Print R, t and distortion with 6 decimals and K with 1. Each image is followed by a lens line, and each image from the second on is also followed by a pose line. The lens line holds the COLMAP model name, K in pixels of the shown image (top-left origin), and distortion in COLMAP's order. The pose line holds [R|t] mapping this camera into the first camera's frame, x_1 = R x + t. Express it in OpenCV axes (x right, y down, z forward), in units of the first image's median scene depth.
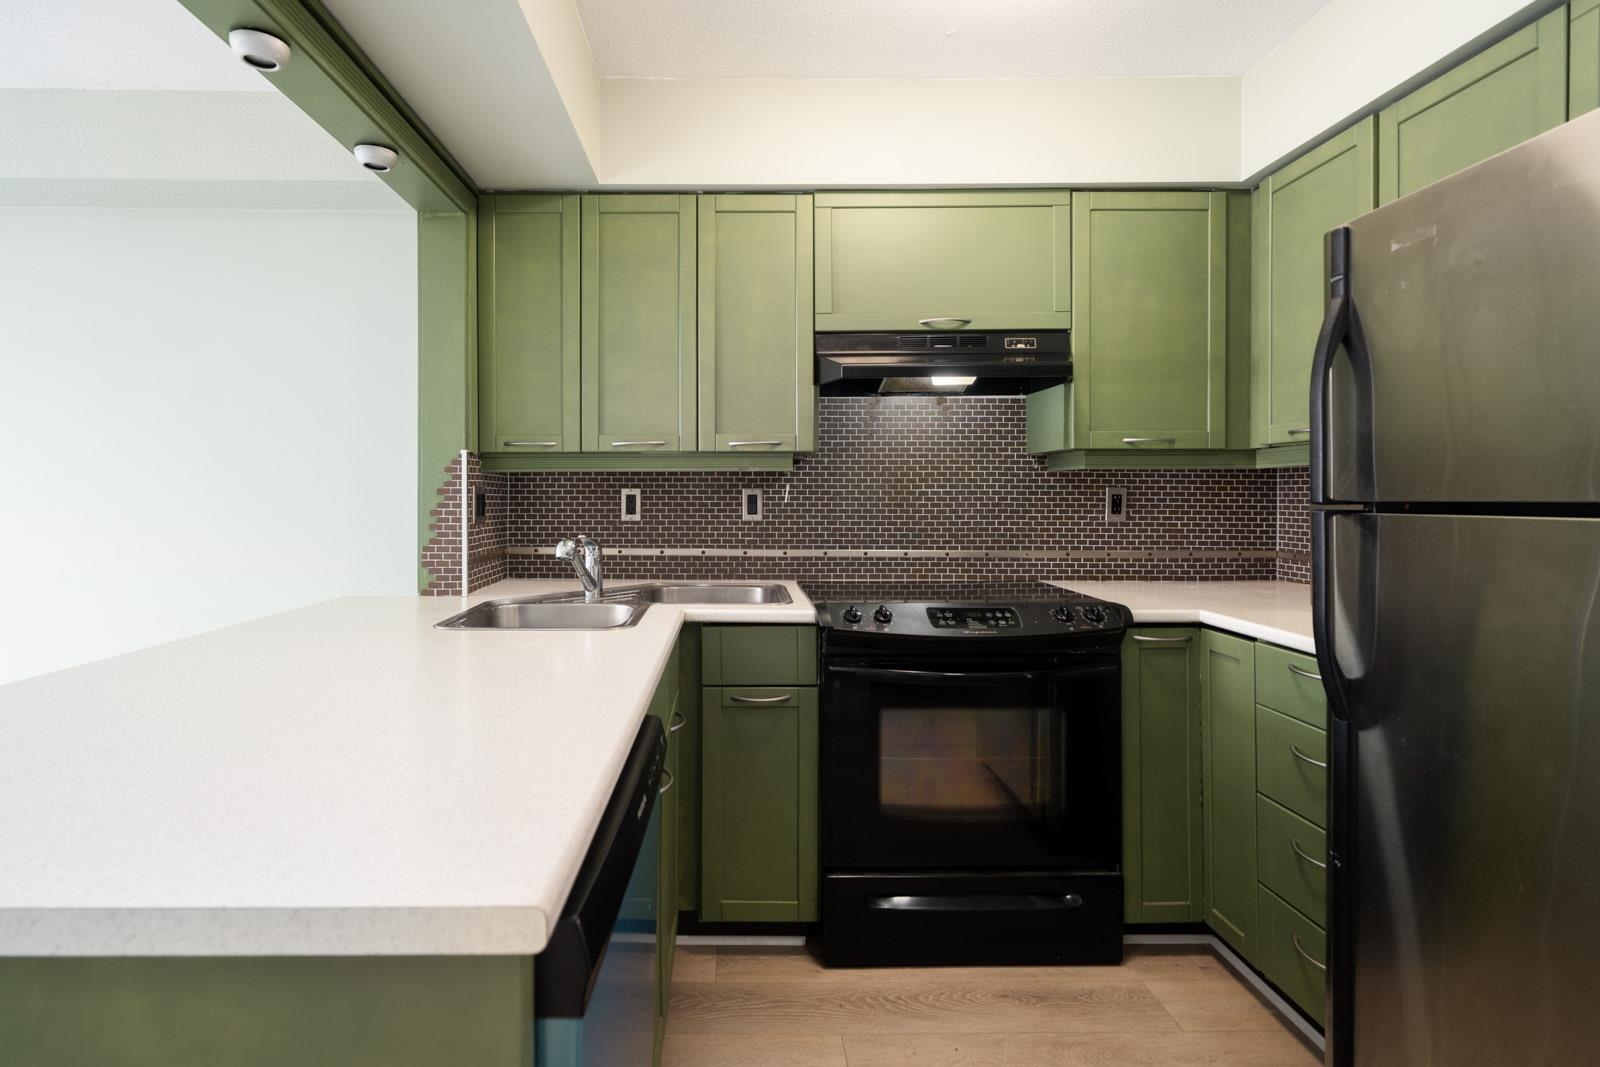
lens RADIAL K [[803.6, 0, 799.5], [0, 803.6, 492.1], [0, 0, 1]] dist [0.004742, -0.003421]
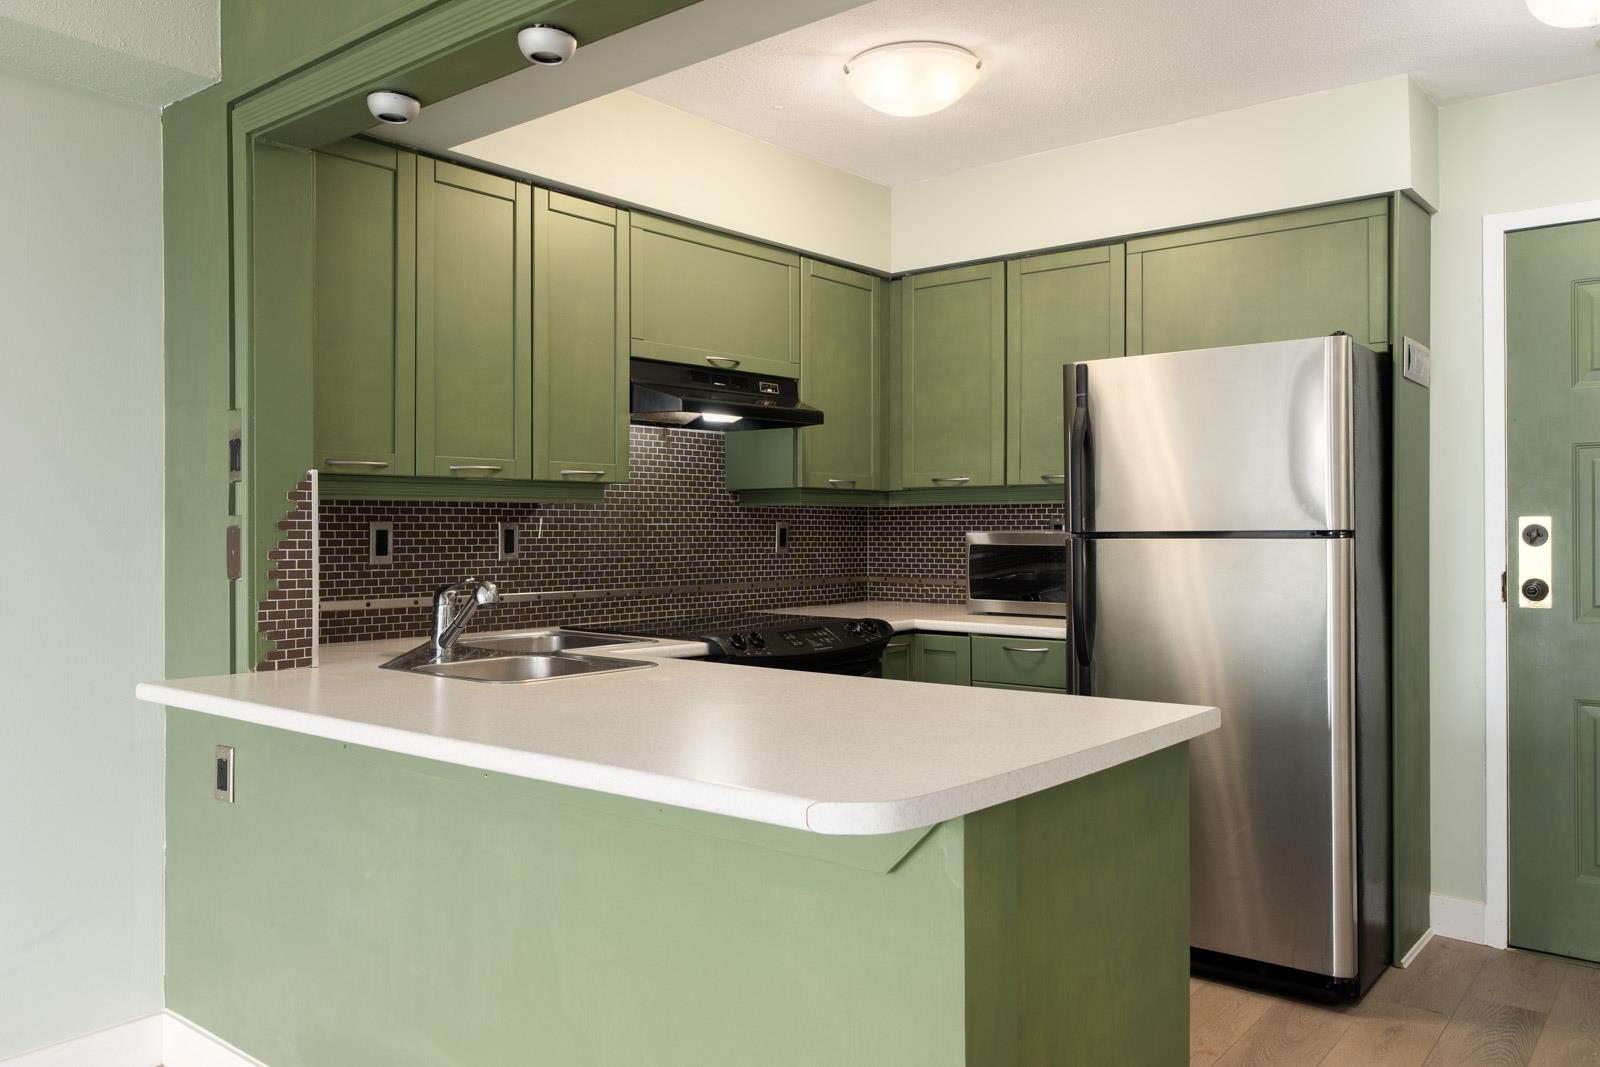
lens RADIAL K [[1205.4, 0, 766.4], [0, 1205.4, 517.7], [0, 0, 1]] dist [-0.005708, 0.009017]
pose [[0.644201, 0.005442, 0.764837, -0.884414], [-0.000089, 0.999975, -0.007040, -0.000251], [-0.764856, 0.004467, 0.644186, -0.032098]]
